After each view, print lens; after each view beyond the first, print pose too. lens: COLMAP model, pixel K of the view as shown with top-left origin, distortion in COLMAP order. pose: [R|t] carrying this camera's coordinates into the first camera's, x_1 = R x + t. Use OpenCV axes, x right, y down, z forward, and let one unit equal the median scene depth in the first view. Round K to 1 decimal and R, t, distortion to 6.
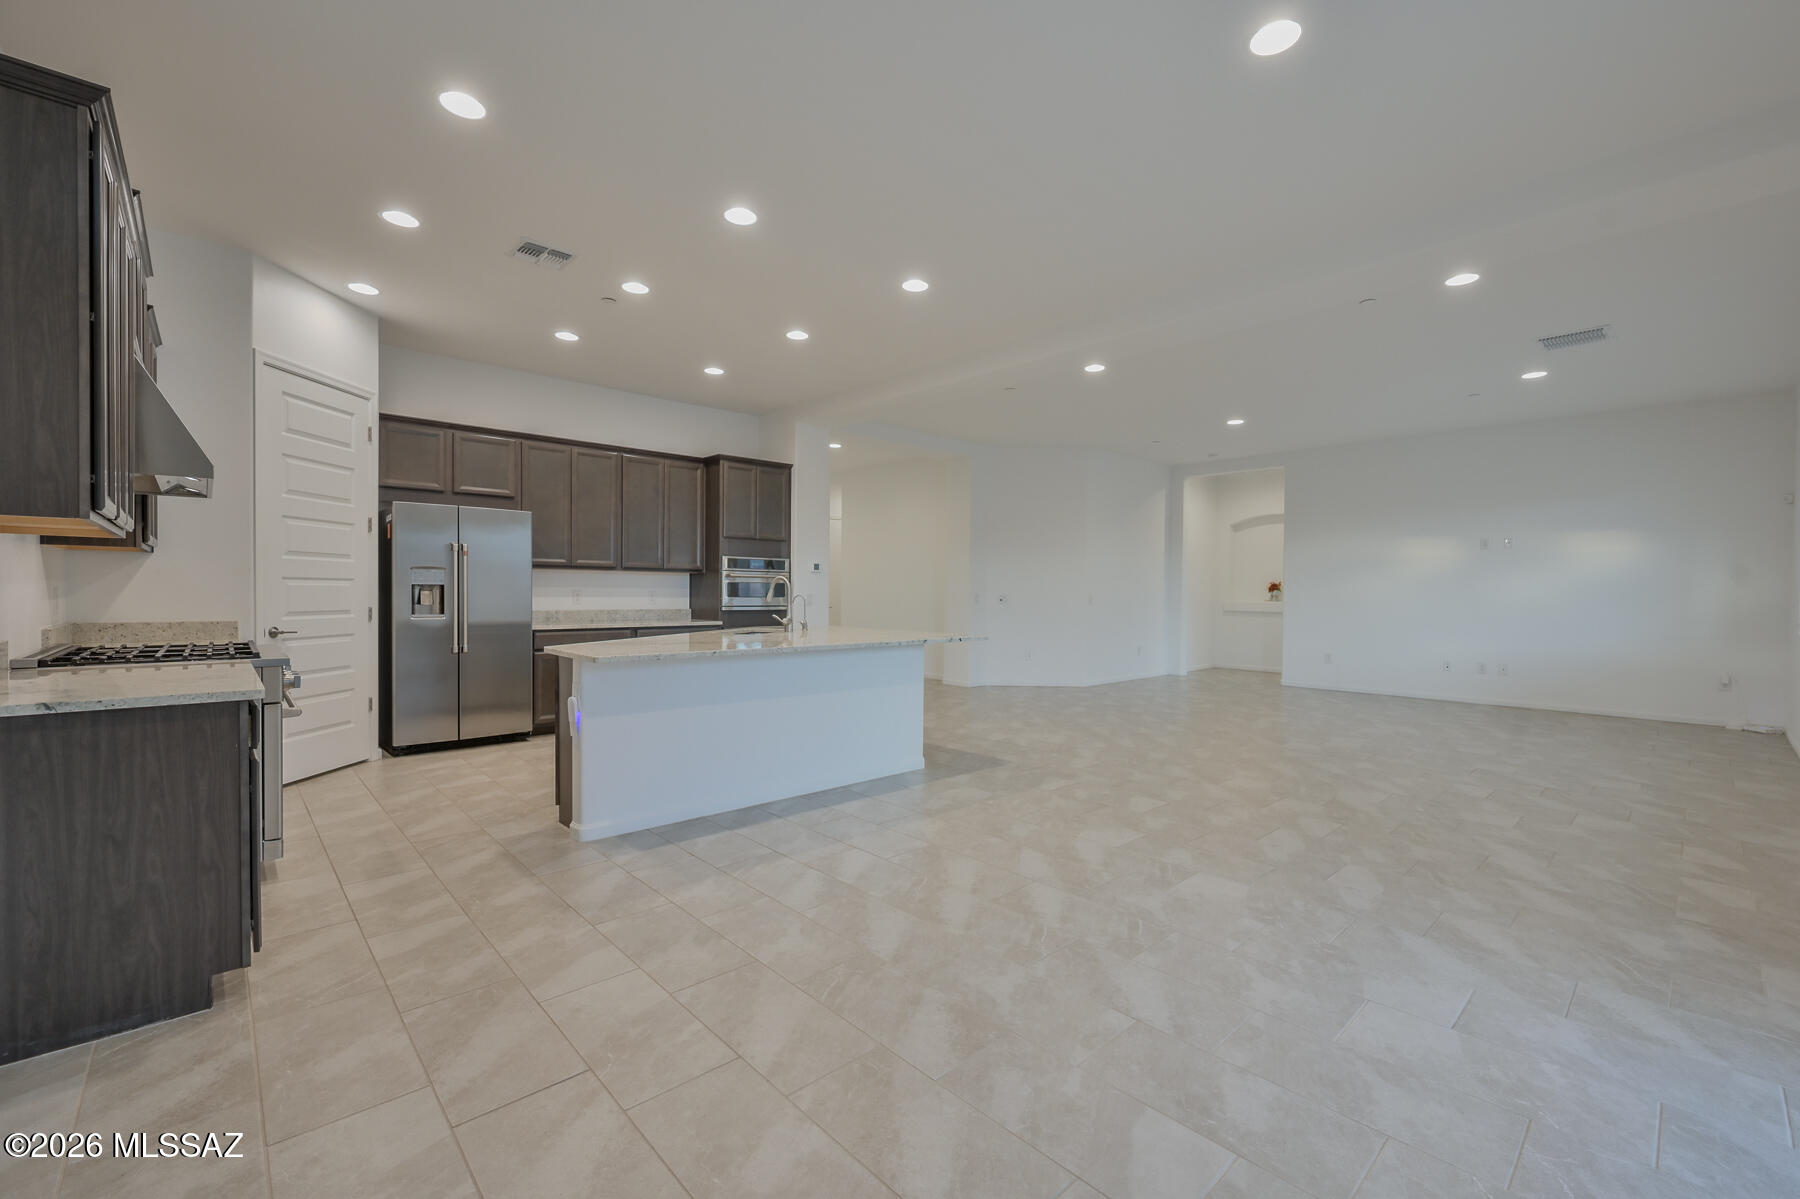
lens RADIAL K [[745.6, 0, 900.0], [0, 745.6, 599.5], [0, 0, 1]] dist [-0.001471, 0.000209]
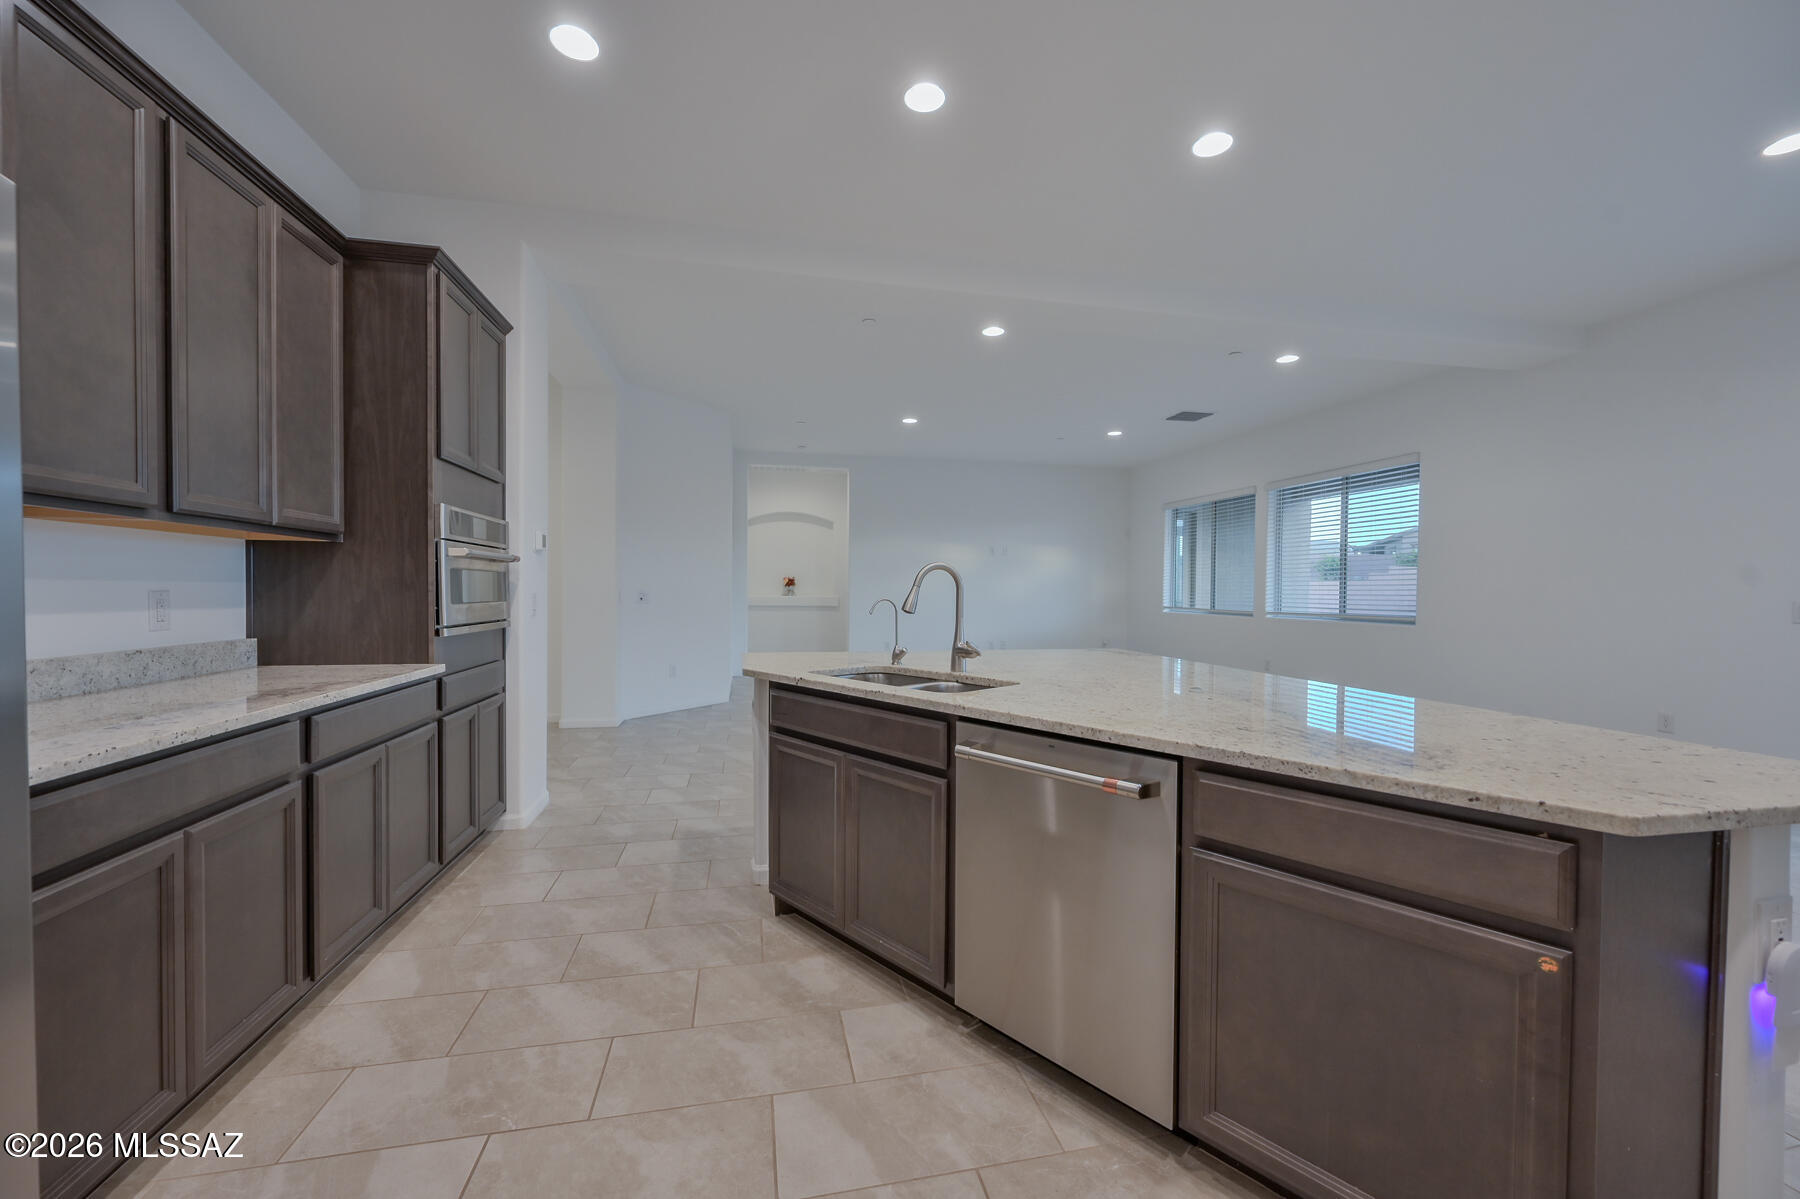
lens RADIAL K [[709.1, 0, 900.0], [0, 709.1, 599.5], [0, 0, 1]] dist [0.001962, 0.000124]
pose [[0.507907, -0.016309, 0.861257, -0.516048], [0.006625, 0.999865, 0.015027, -0.011299], [-0.861386, -0.001926, 0.507947, 0.677189]]
